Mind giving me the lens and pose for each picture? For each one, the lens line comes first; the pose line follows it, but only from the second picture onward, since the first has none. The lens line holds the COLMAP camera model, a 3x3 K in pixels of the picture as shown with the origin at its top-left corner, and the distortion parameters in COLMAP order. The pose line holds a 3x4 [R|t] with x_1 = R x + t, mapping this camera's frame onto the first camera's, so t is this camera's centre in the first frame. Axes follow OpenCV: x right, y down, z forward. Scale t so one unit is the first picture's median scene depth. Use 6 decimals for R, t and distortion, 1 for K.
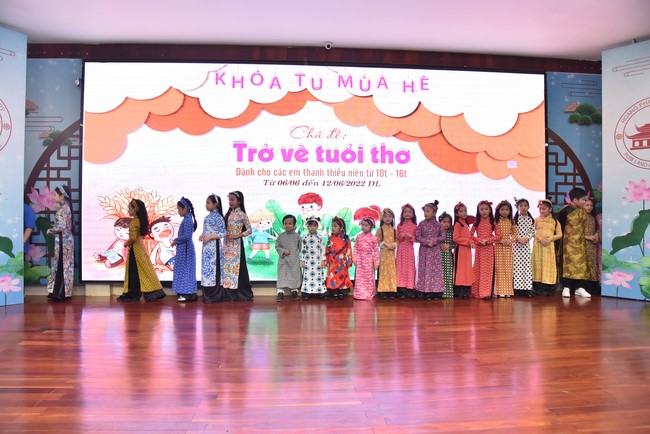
lens RADIAL K [[443.6, 0, 316.6], [0, 443.6, 217.9], [0, 0, 1]] dist [-0.115631, 0.067053]
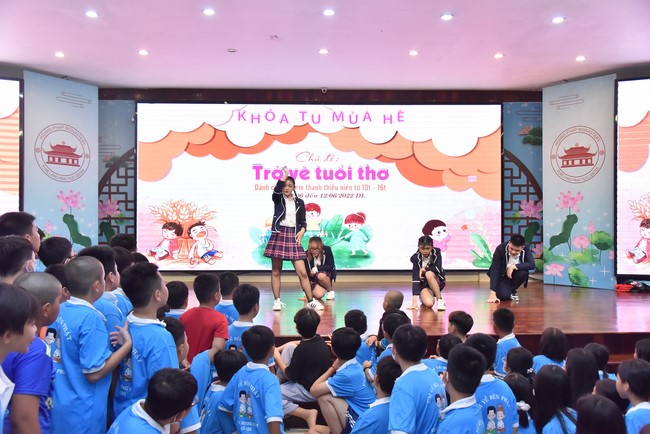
lens RADIAL K [[634.6, 0, 325.0], [0, 634.6, 217.0], [0, 0, 1]] dist [0.050361, 0.013351]
pose [[0.999255, -0.003954, -0.038388, 0.098317], [0.003513, 0.999927, -0.011551, 0.006785], [0.038431, 0.011407, 0.999196, -0.878075]]
